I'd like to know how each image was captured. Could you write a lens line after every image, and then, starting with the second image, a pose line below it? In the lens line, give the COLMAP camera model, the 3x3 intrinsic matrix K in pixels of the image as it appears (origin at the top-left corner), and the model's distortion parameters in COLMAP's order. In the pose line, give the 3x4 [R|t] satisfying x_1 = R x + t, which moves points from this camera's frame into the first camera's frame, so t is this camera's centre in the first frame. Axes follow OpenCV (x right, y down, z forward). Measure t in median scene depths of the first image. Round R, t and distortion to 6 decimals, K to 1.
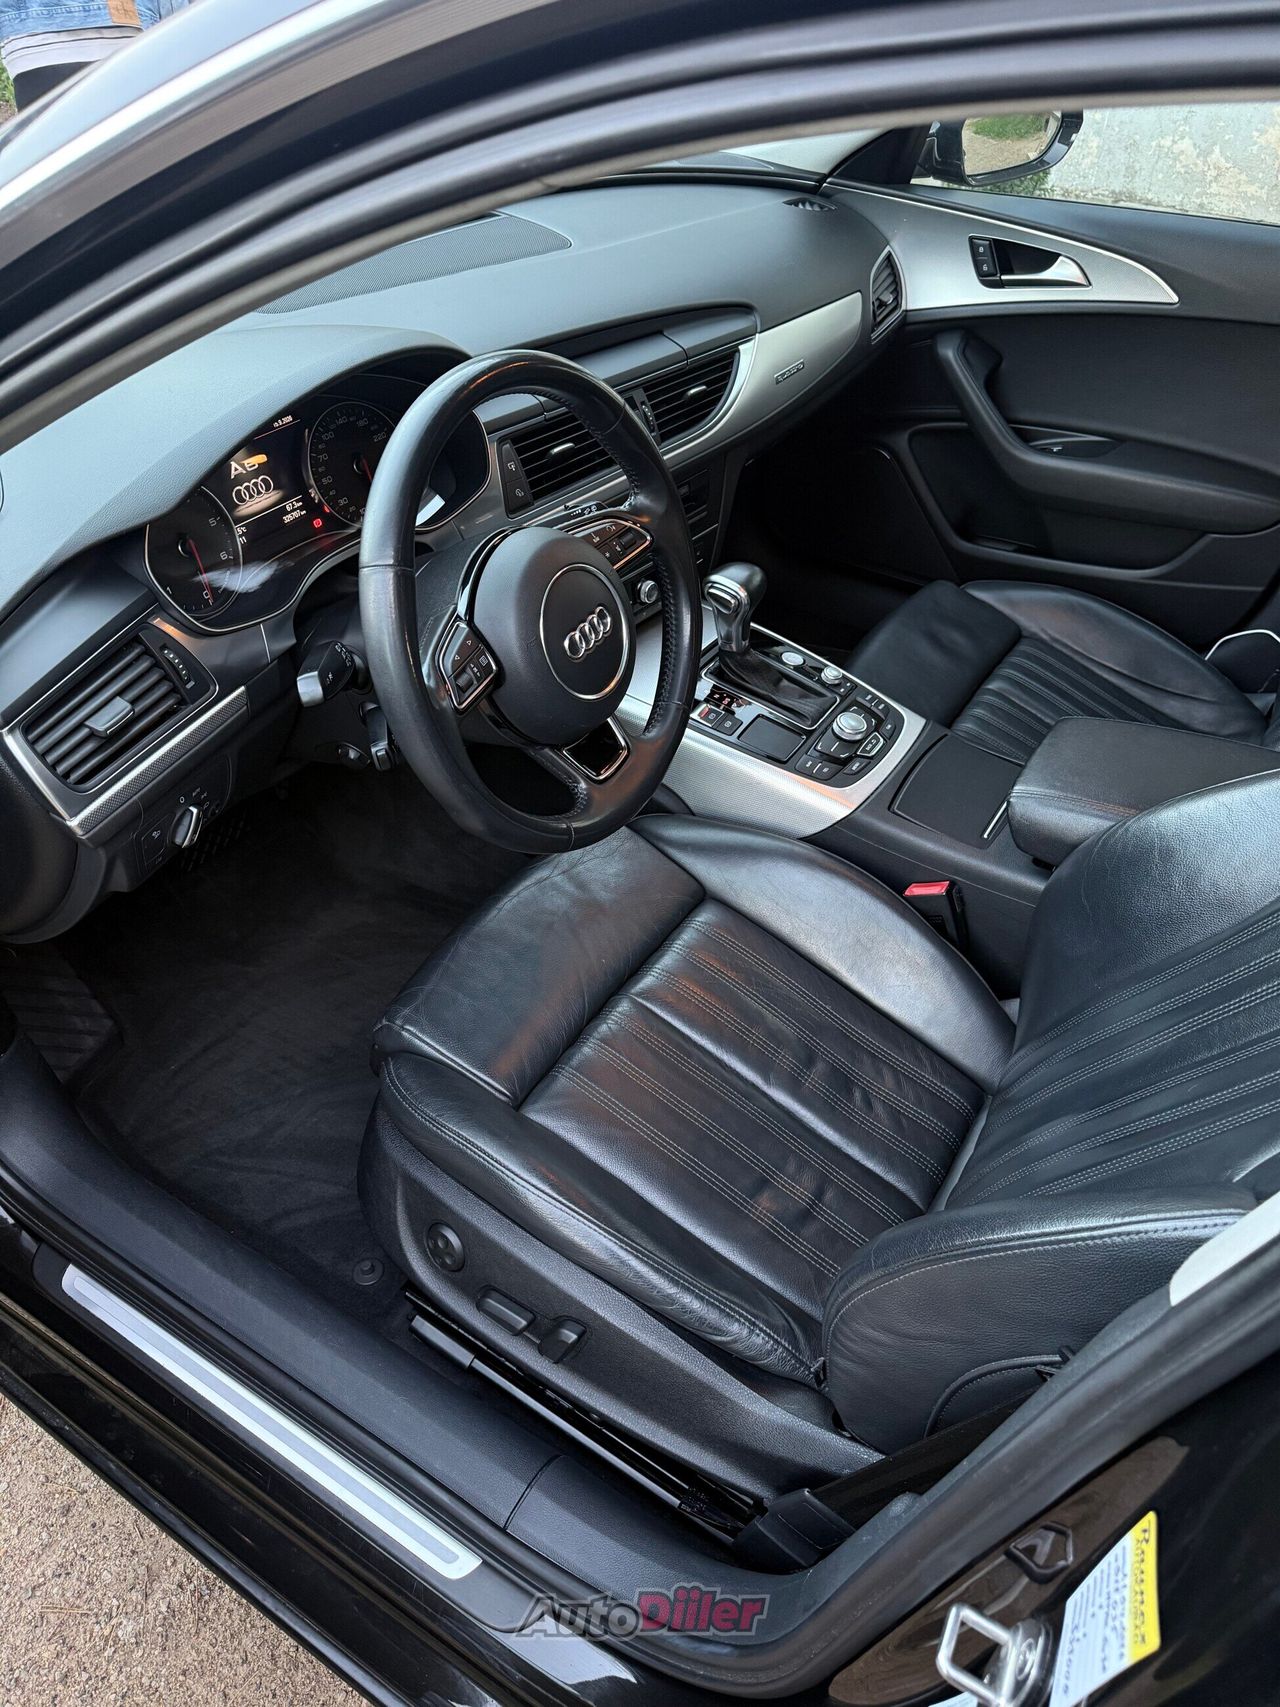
lens RADIAL K [[1237.9, 0, 640.0], [0, 1237.9, 853.5], [0, 0, 1]] dist [0.092423, -0.114765]
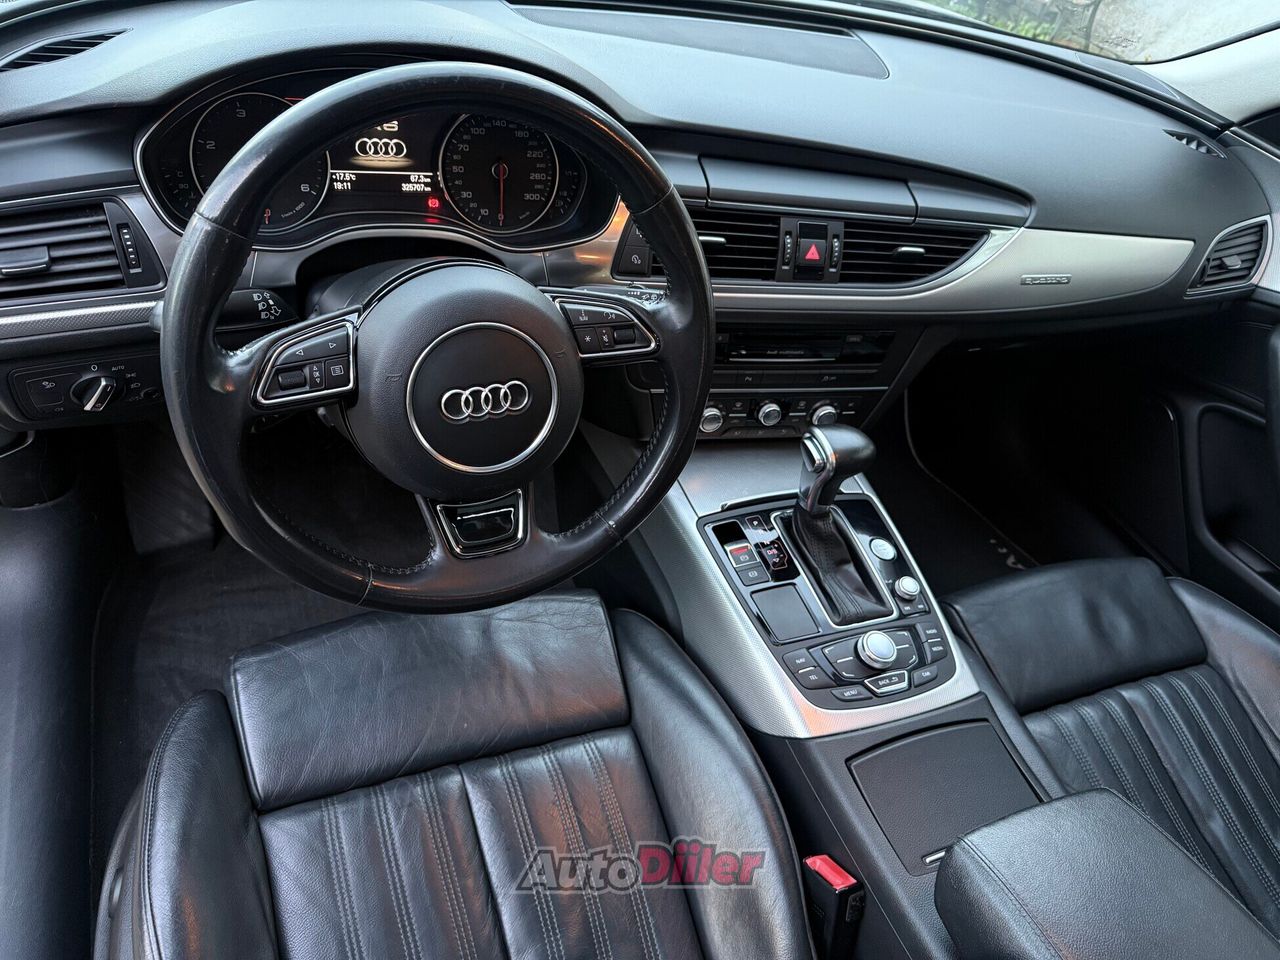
lens RADIAL K [[923.1, 0, 629.7], [0, 923.1, 476.6], [0, 0, 1]] dist [0.080606, -0.101699]
pose [[0.803772, 0.470231, -0.364463, 0.204989], [-0.493575, 0.869085, 0.032785, -0.139830], [0.332166, 0.153538, 0.930640, 0.303576]]
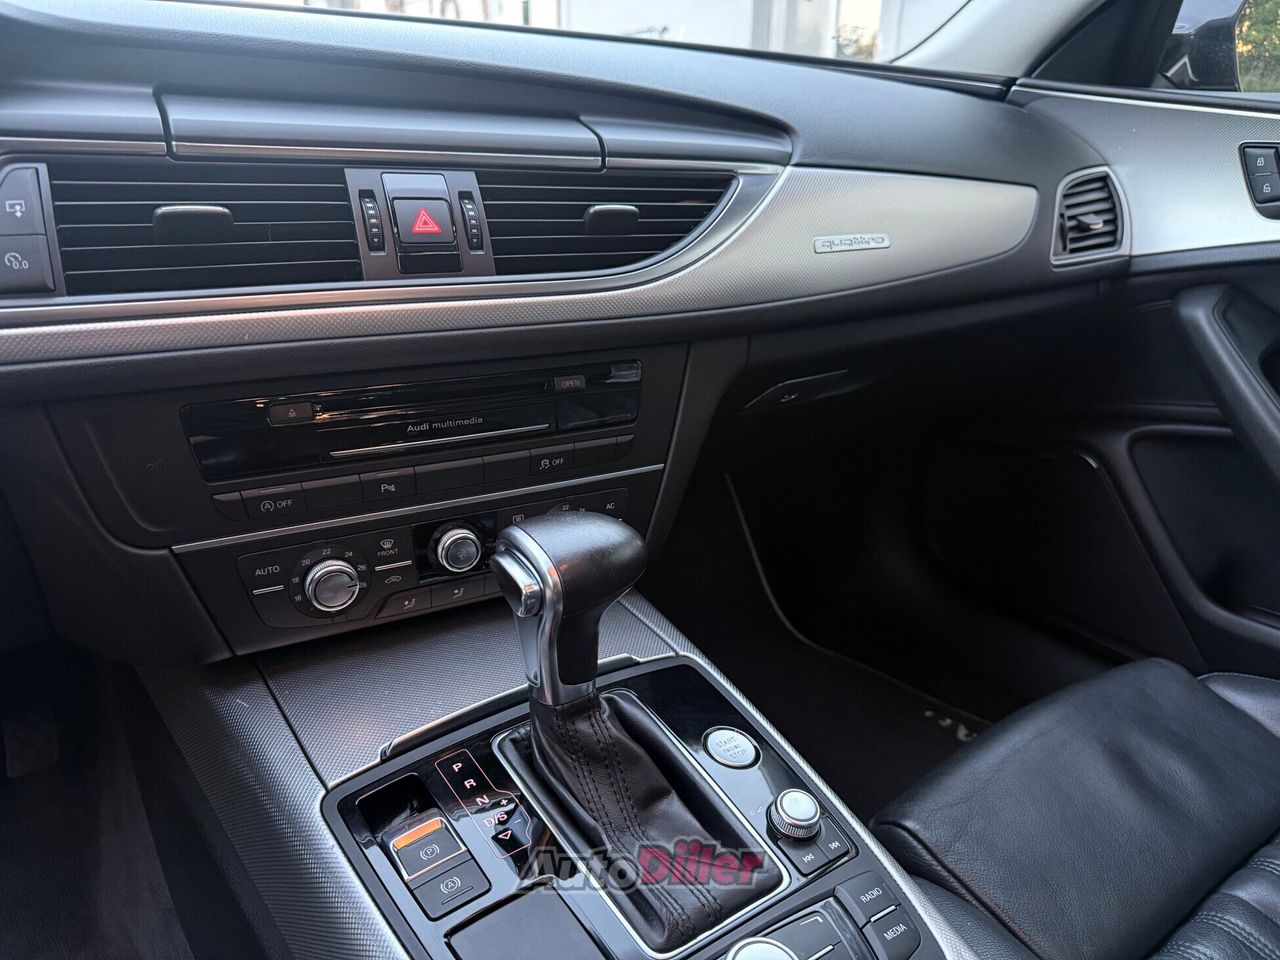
lens RADIAL K [[928.2, 0, 641.7], [0, 928.2, 487.1], [0, 0, 1]] dist [0.092423, -0.114765]
pose [[0.929611, 0.134672, -0.343055, 0.204870], [-0.238528, 0.929444, -0.281493, -0.147175], [0.280941, 0.343508, 0.896144, 0.669242]]
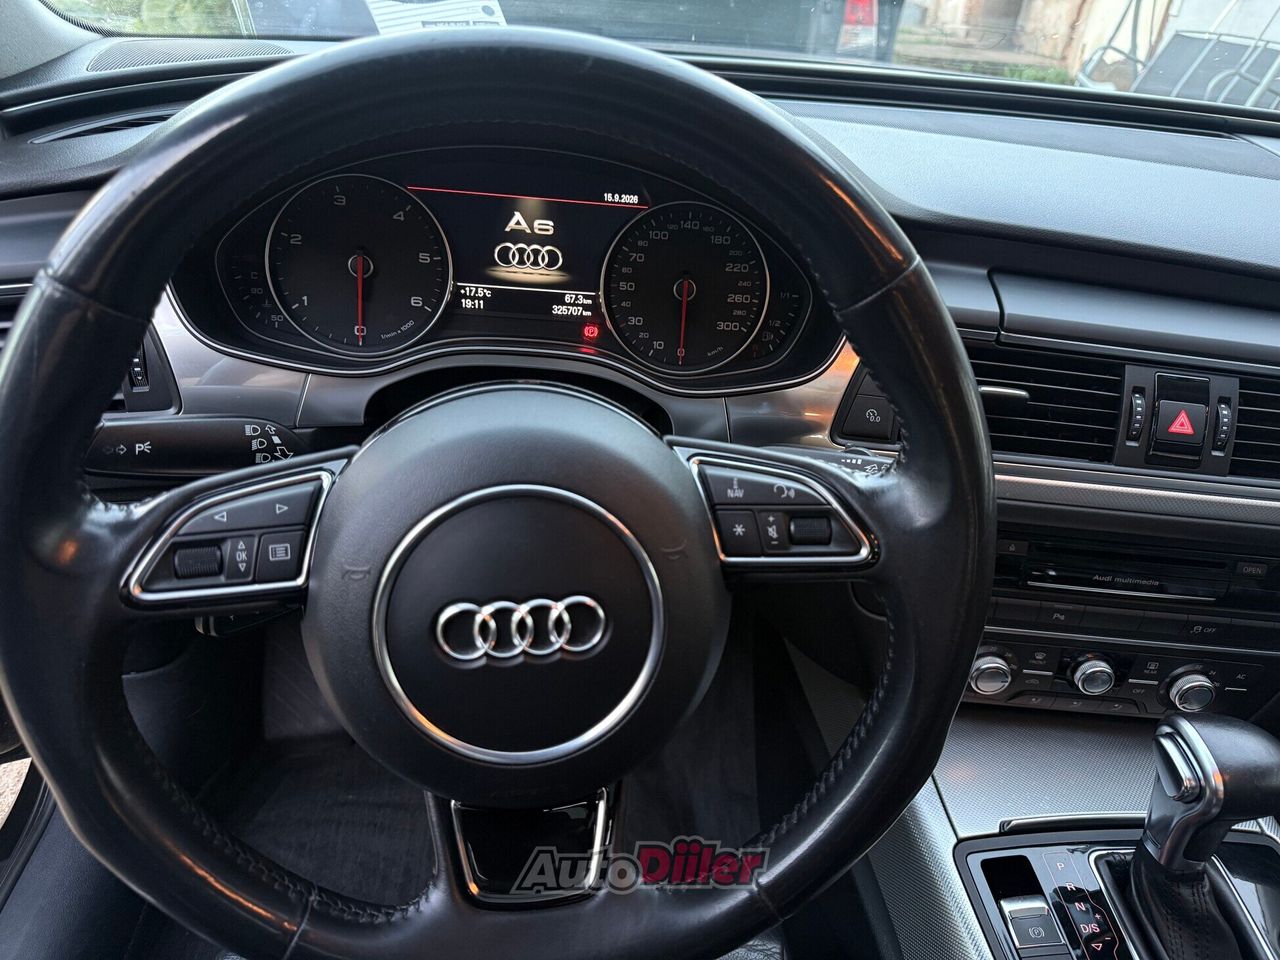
lens RADIAL K [[928.2, 0, 641.7], [0, 928.2, 487.1], [0, 0, 1]] dist [0.092423, -0.114765]
pose [[0.612690, 0.441308, -0.655635, 0.131286], [-0.566660, 0.823578, 0.024807, -0.175863], [0.550915, 0.356323, 0.754670, 0.508929]]
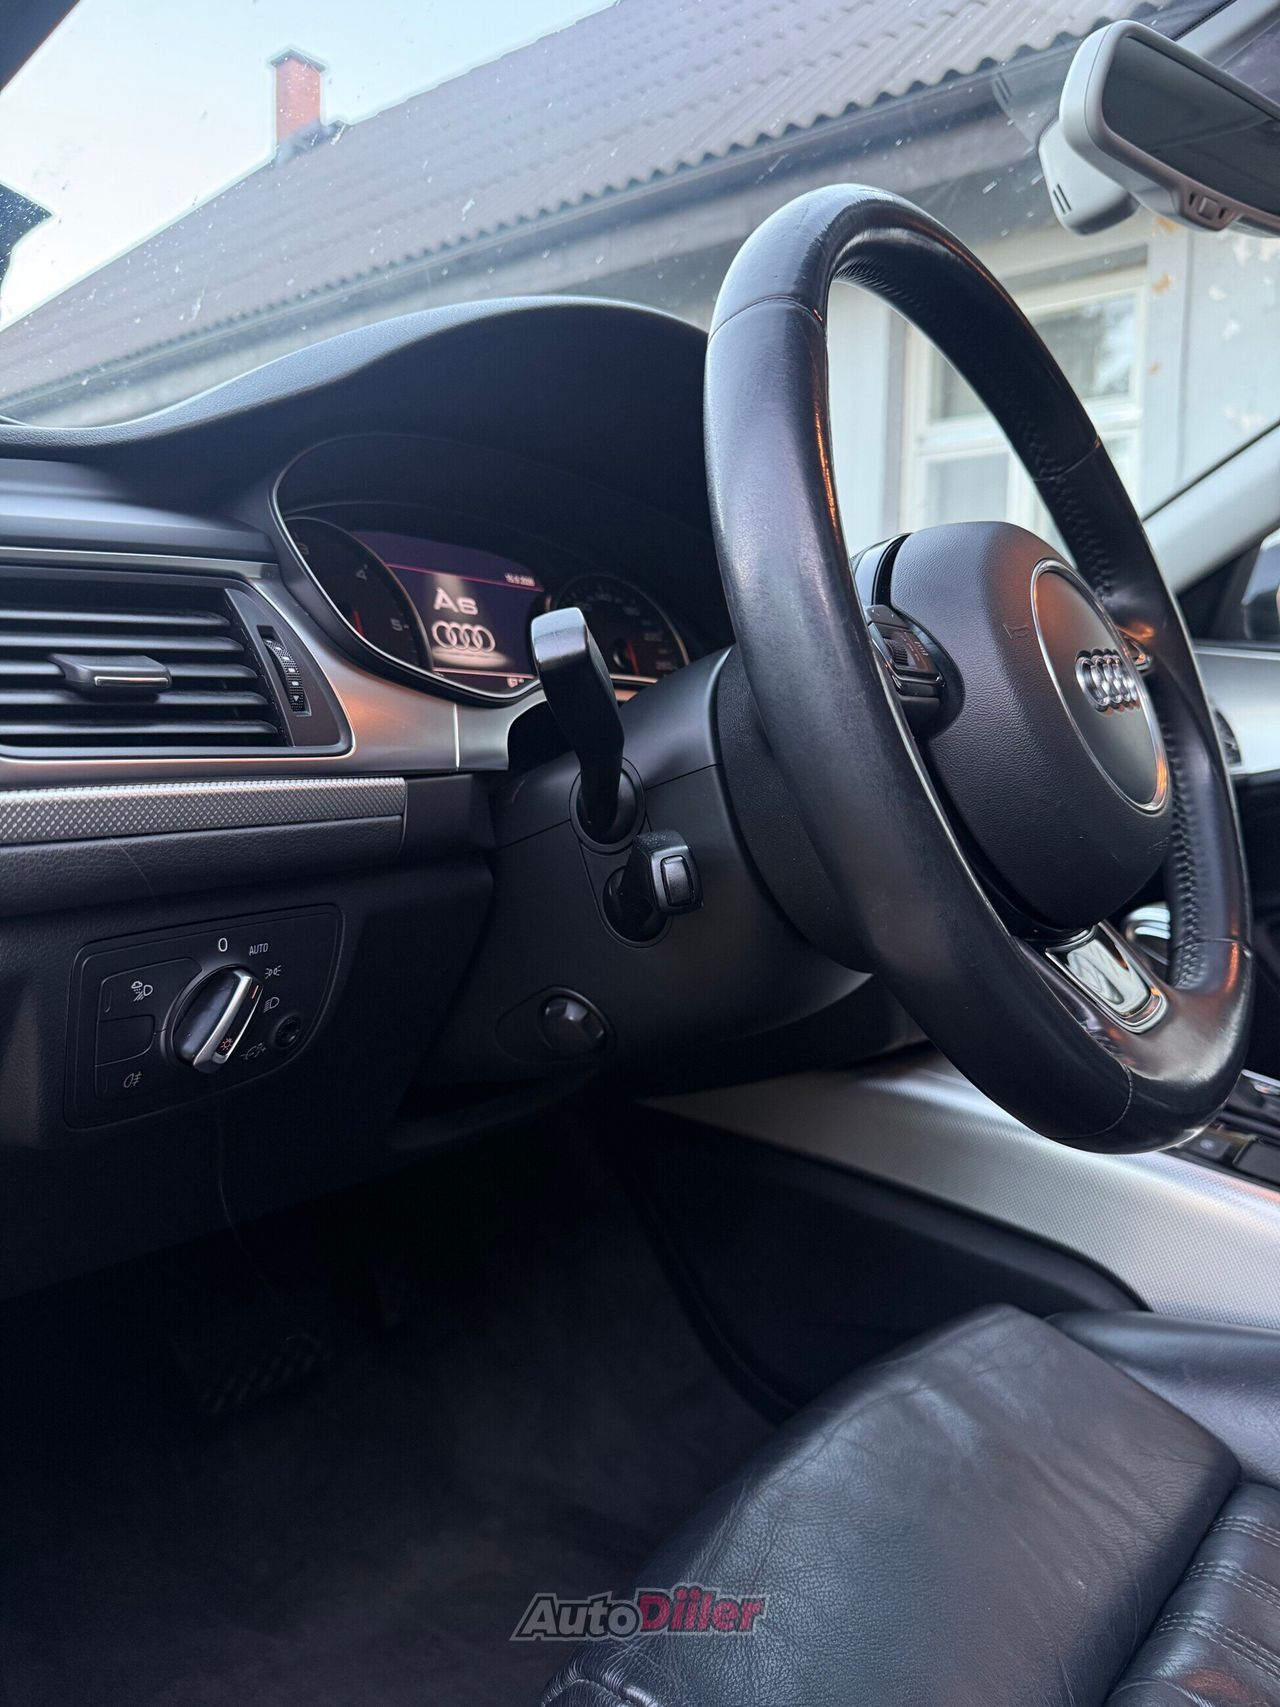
lens RADIAL K [[1237.9, 0, 640.0], [0, 1237.9, 853.5], [0, 0, 1]] dist [0.092423, -0.114765]
pose [[0.993984, 0.014192, -0.108603, -0.116142], [-0.072657, 0.827421, -0.556862, 0.111931], [0.081957, 0.561403, 0.823474, 0.425903]]
